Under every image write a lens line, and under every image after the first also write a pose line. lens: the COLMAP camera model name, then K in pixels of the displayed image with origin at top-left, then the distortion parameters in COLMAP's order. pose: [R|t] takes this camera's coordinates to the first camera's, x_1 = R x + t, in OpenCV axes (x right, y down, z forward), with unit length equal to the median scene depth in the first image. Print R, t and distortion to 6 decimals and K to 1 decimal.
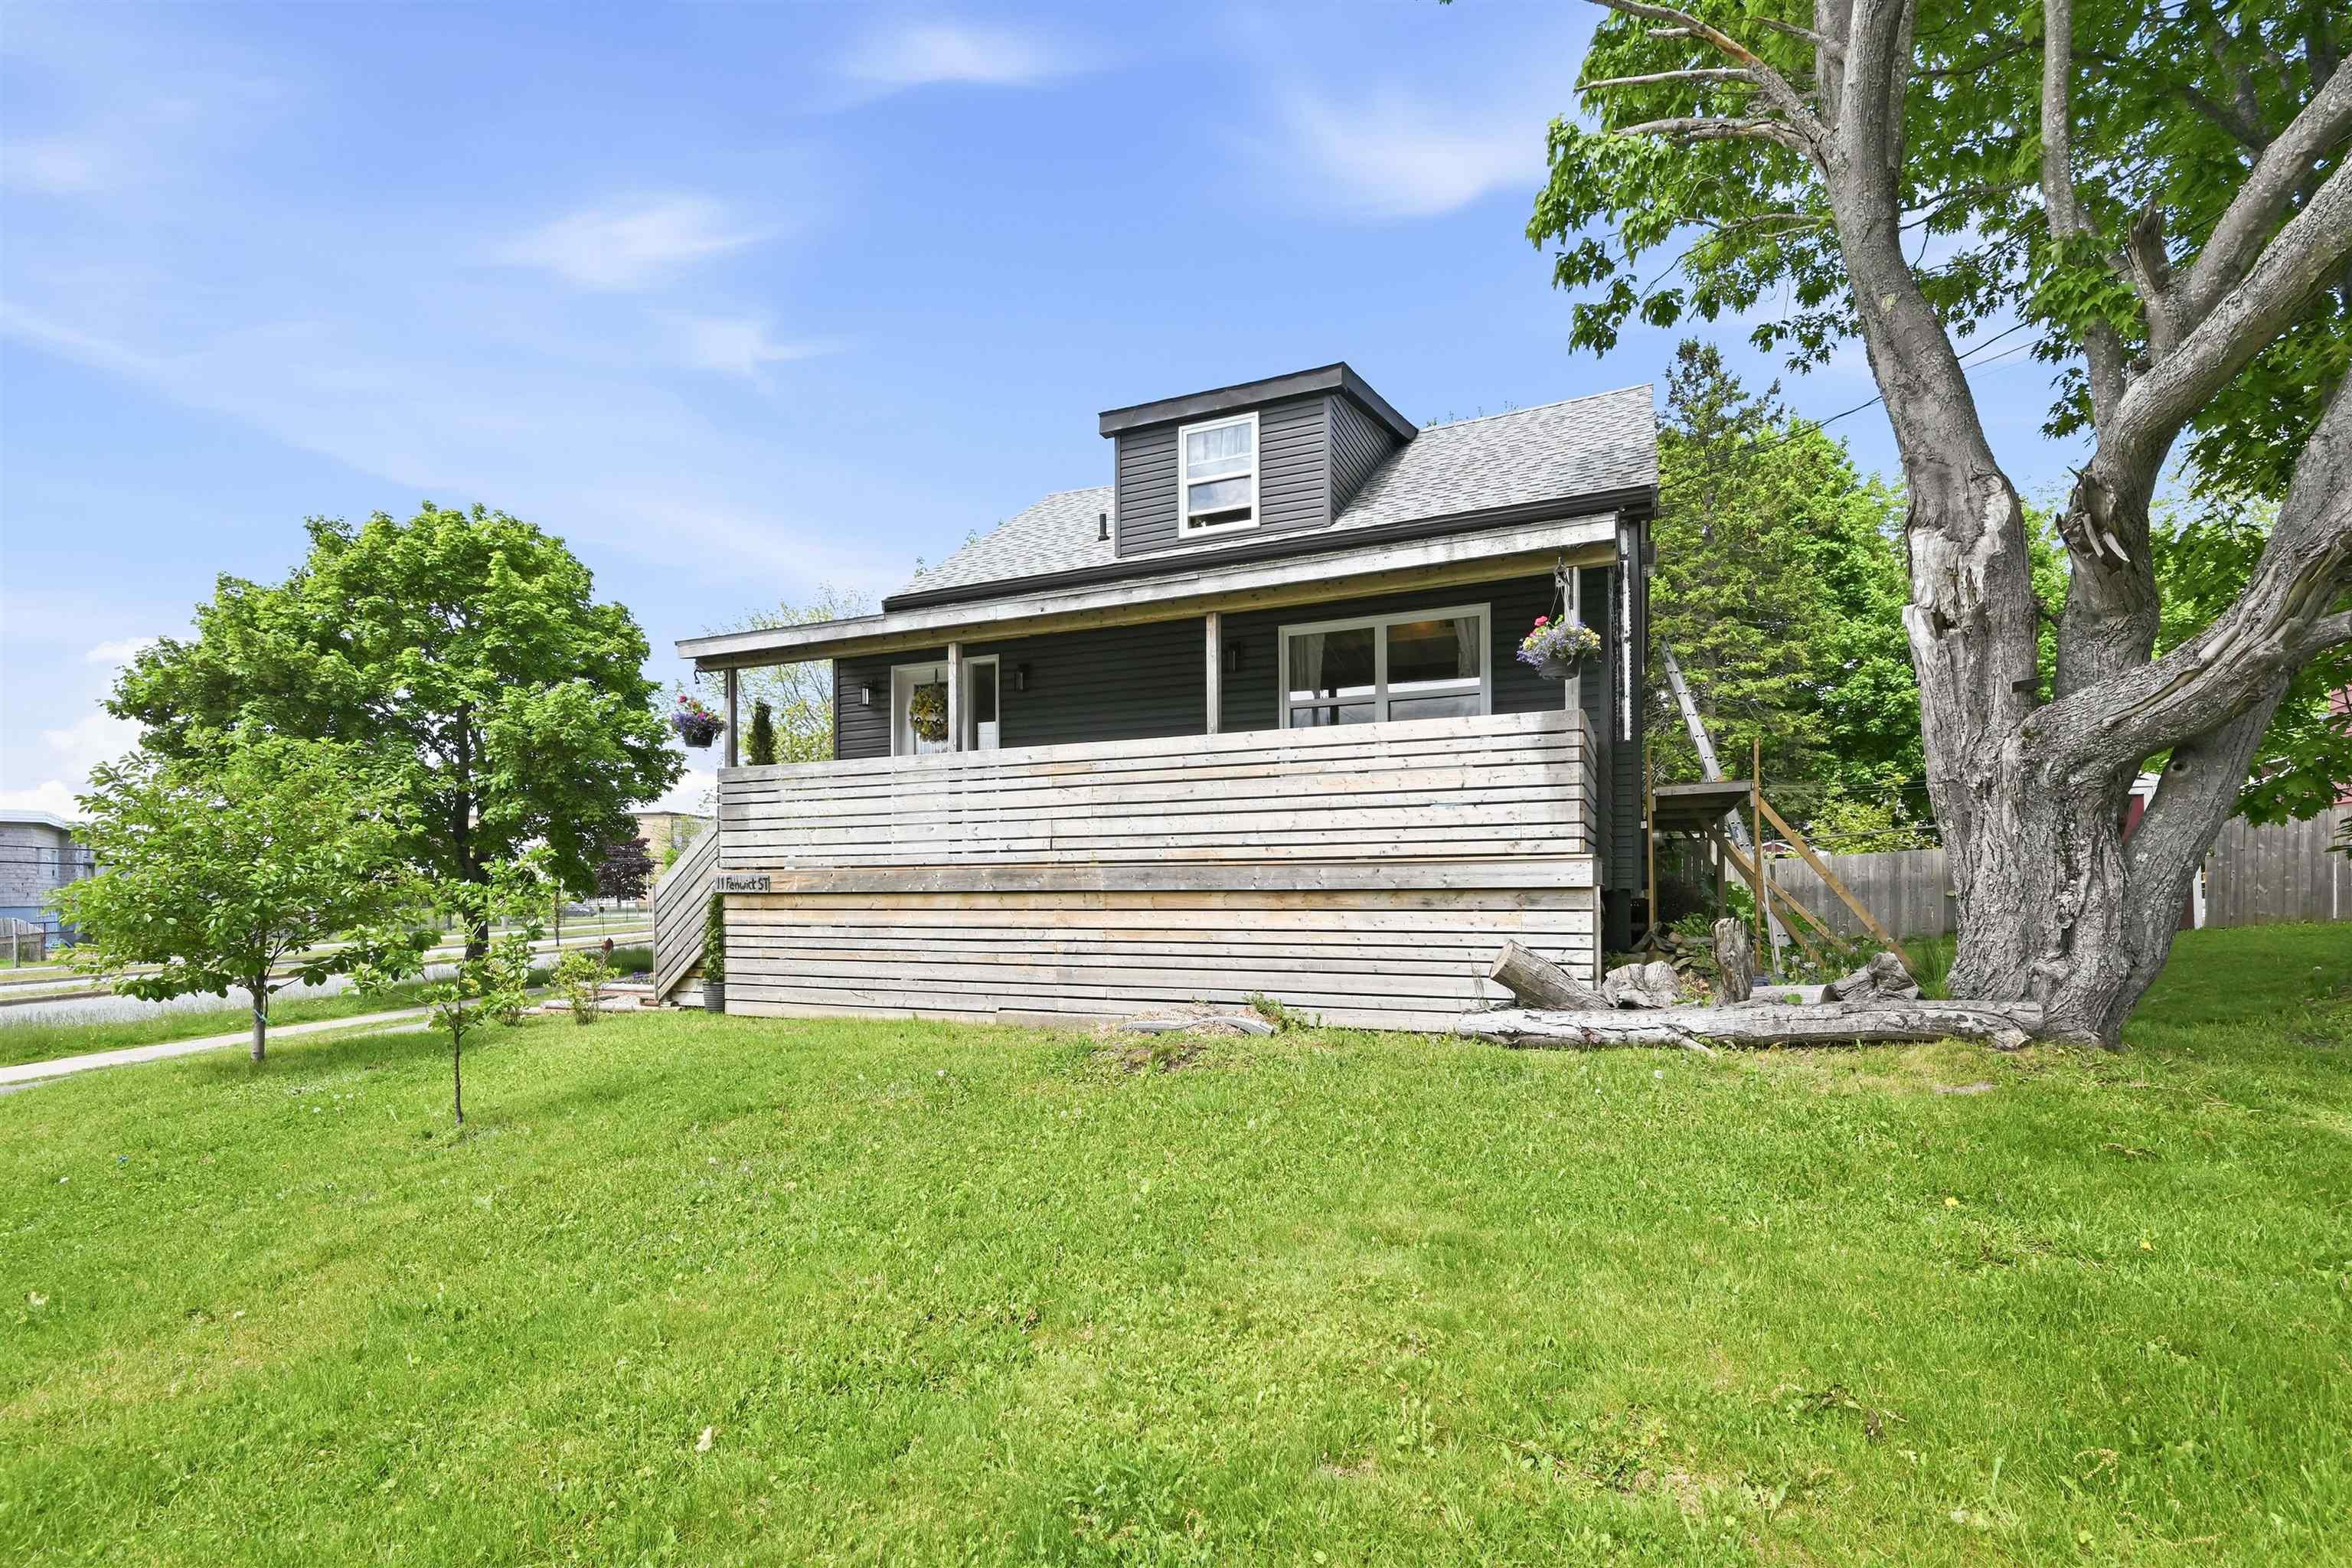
lens RADIAL K [[1041.5, 0, 1175.5], [0, 1041.5, 910.9], [0, 0, 1]] dist [0.000824, -0.000135]
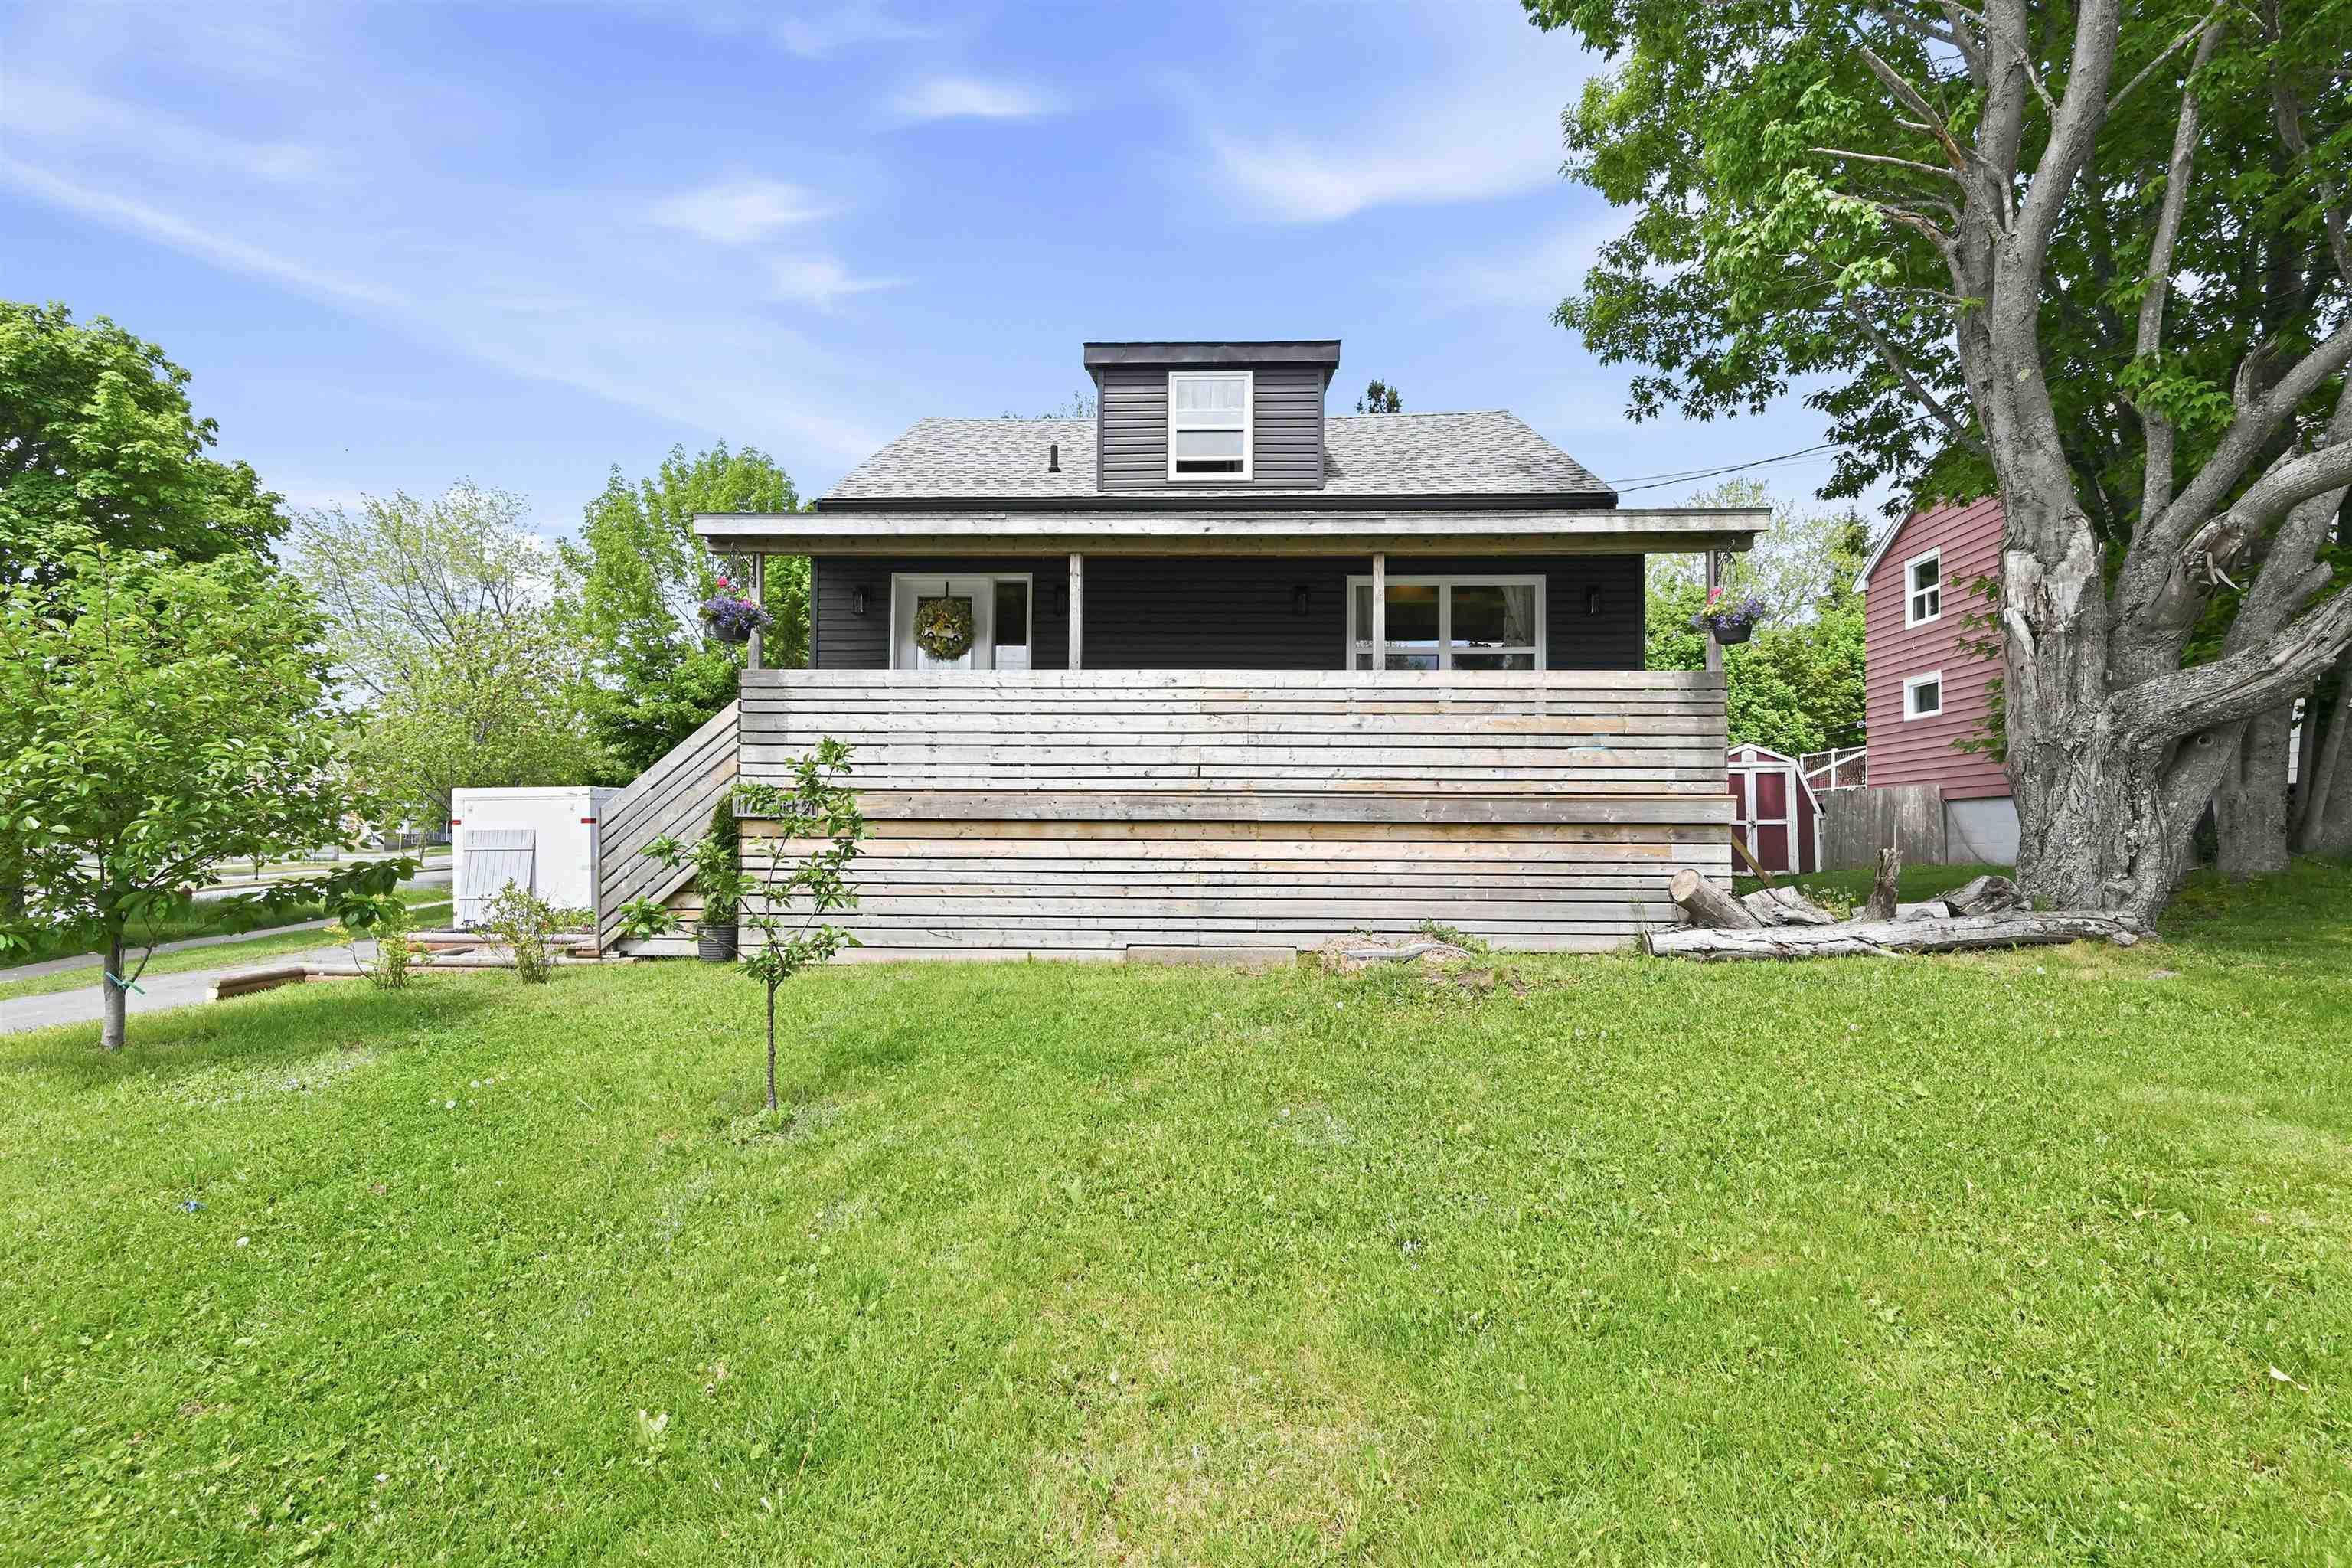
lens RADIAL K [[987.3, 0, 1176.2], [0, 987.3, 836.7], [0, 0, 1]] dist [-0.002768, 0.000114]
pose [[0.932286, 0.015350, 0.361396, -0.476959], [-0.005923, 0.999613, -0.027178, 0.021085], [-0.361673, 0.023197, 0.932016, 0.160399]]
